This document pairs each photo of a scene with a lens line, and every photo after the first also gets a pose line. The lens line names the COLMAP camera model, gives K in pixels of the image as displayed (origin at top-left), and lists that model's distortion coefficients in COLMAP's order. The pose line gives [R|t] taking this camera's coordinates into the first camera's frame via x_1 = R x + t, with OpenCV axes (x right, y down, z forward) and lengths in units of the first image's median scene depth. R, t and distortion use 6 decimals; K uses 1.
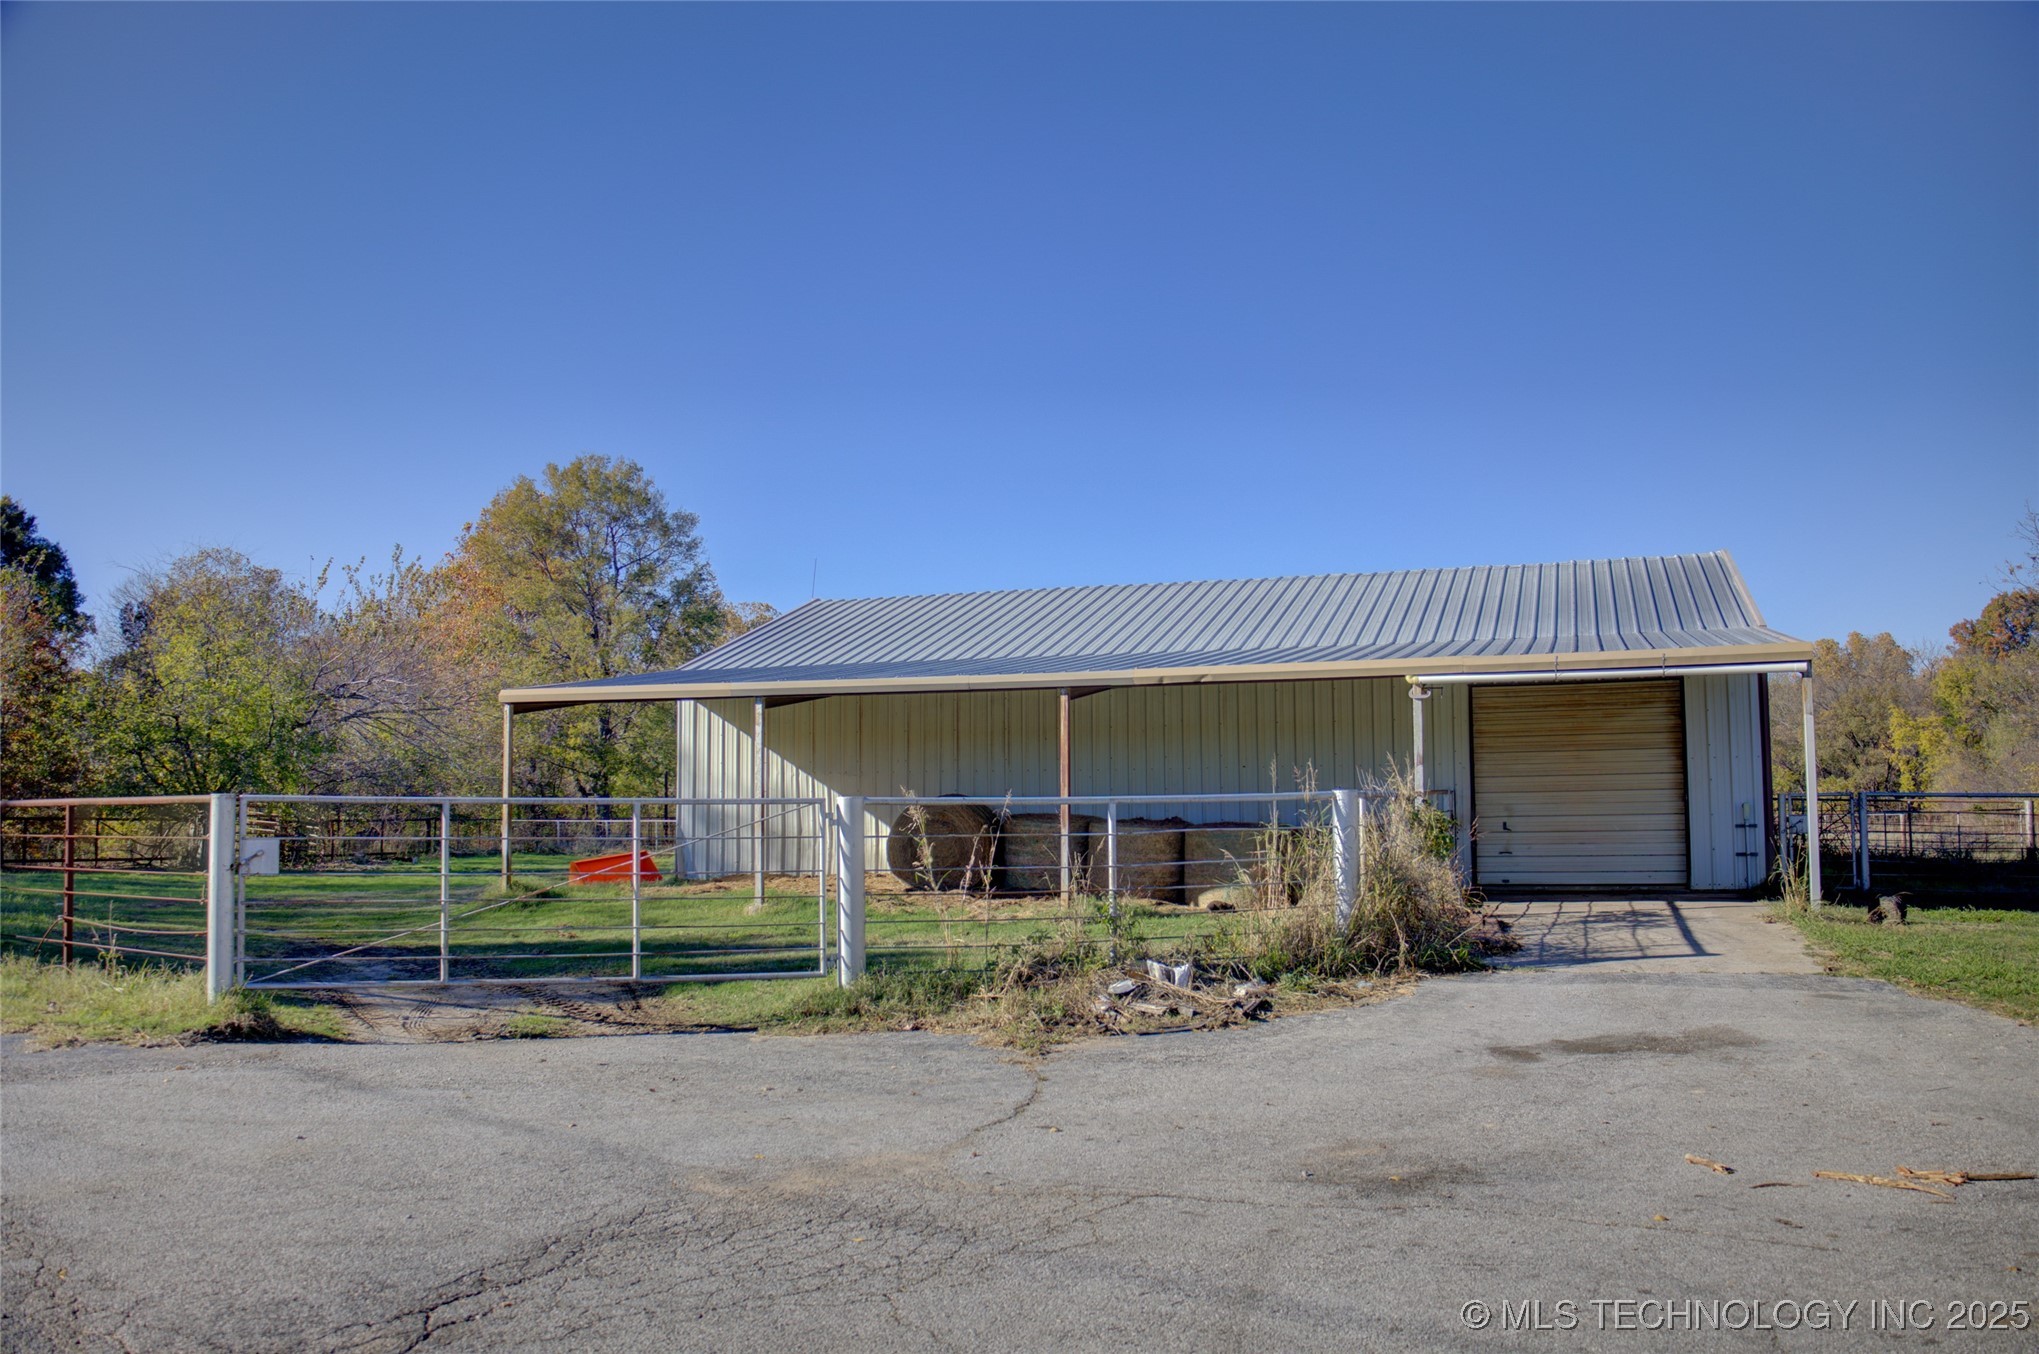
lens RADIAL K [[1696.0, 0, 1019.5], [0, 1696.0, 677.0], [0, 0, 1]] dist [-0.007657, -0.003298]
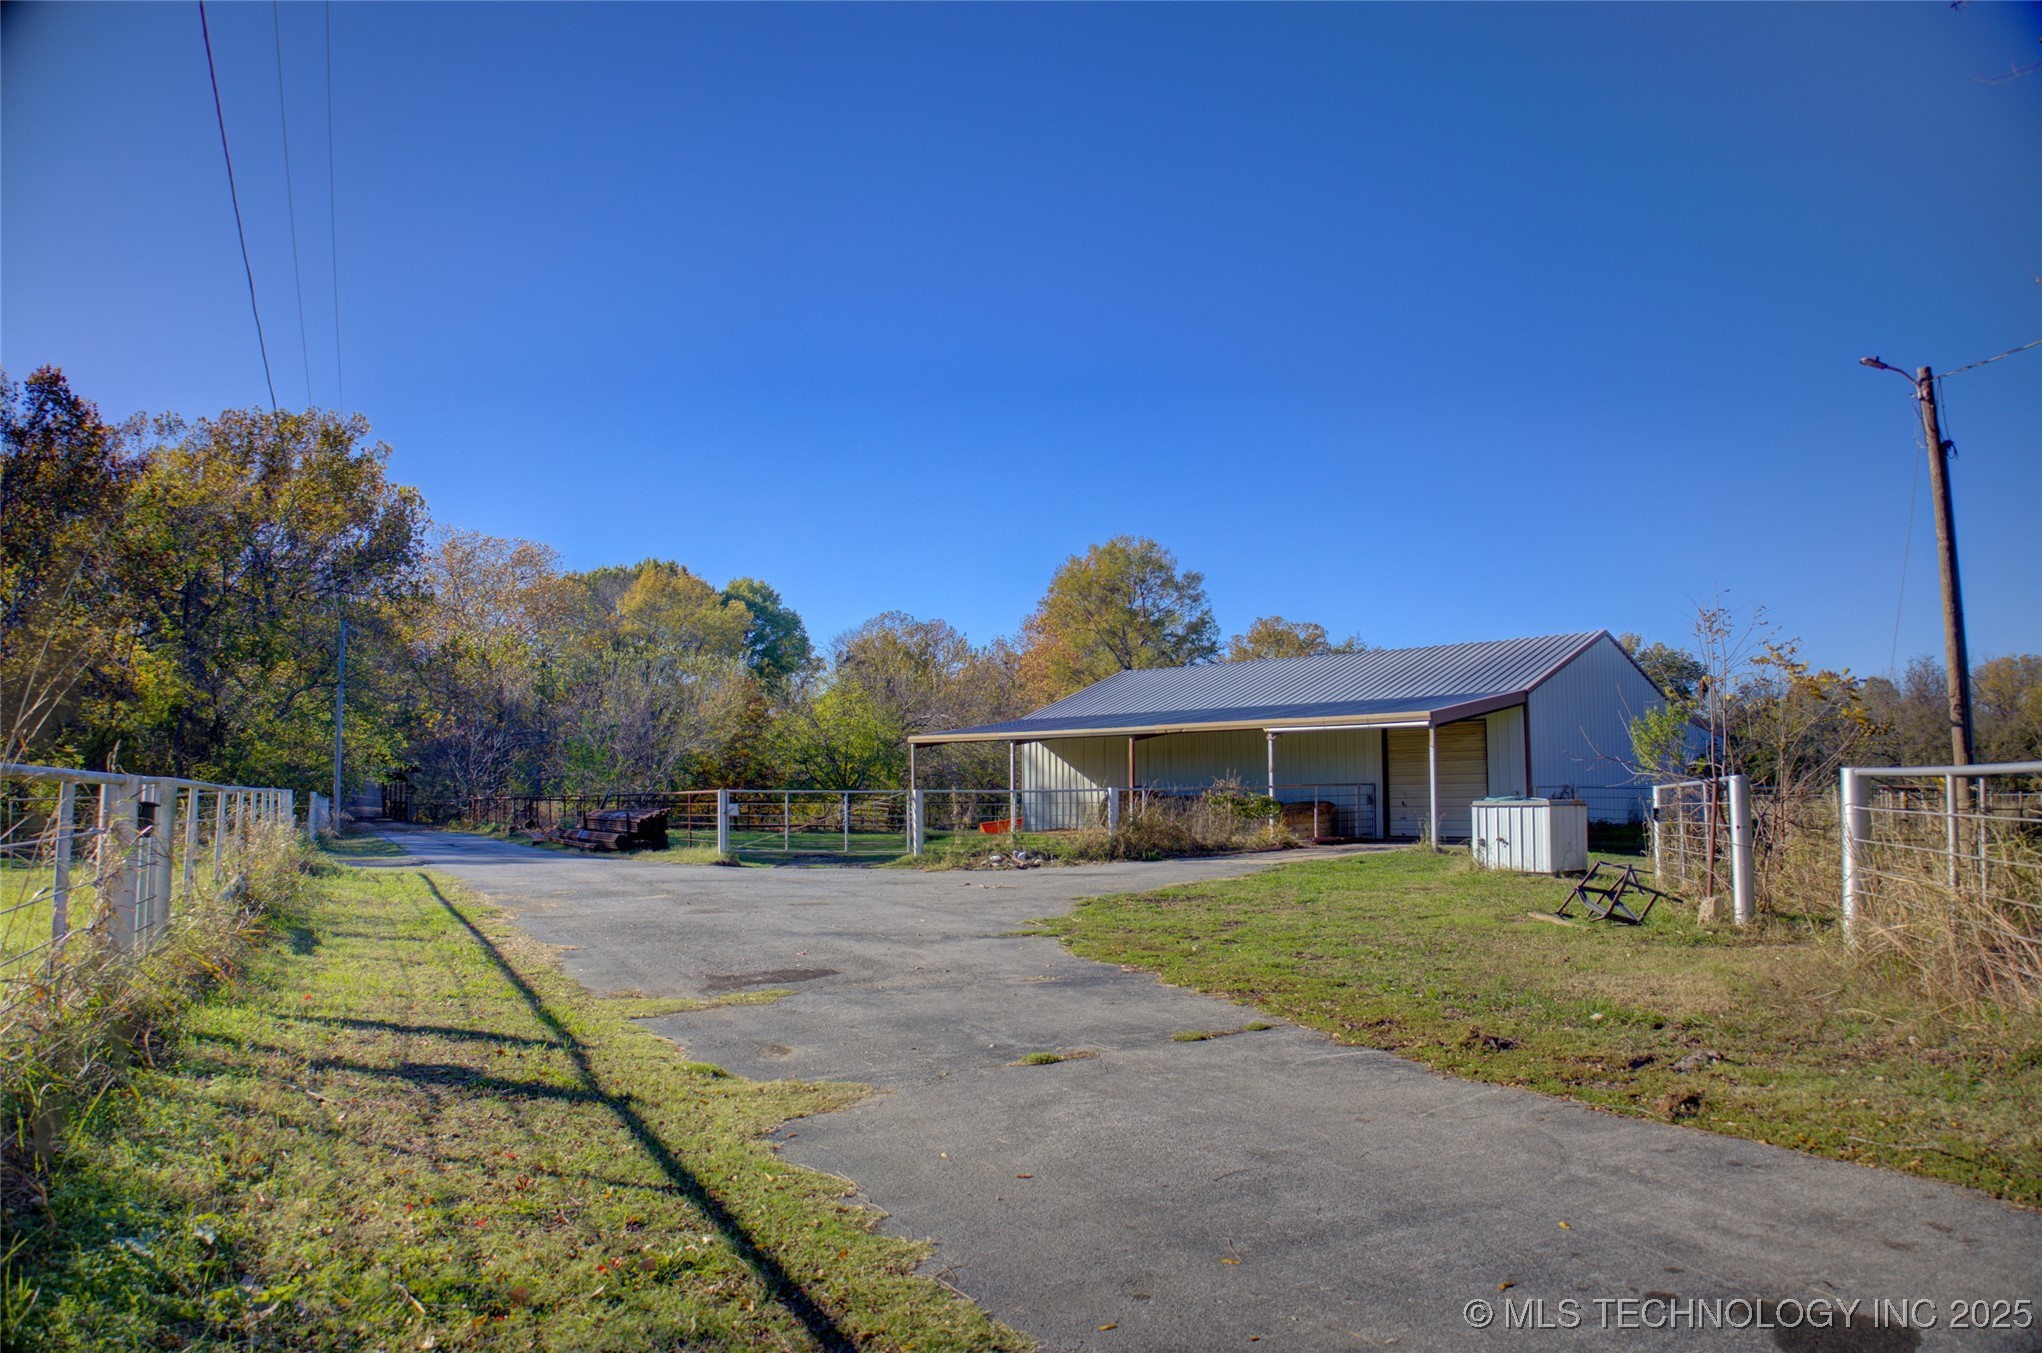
lens RADIAL K [[1559.0, 0, 1021.0], [0, 1559.0, 676.5], [0, 0, 1]] dist [0.001467, 0.000837]
pose [[0.921641, -0.033336, -0.386608, 0.157292], [0.034438, 0.999399, -0.004077, -0.015206], [0.386512, -0.009557, 0.922235, -0.197120]]
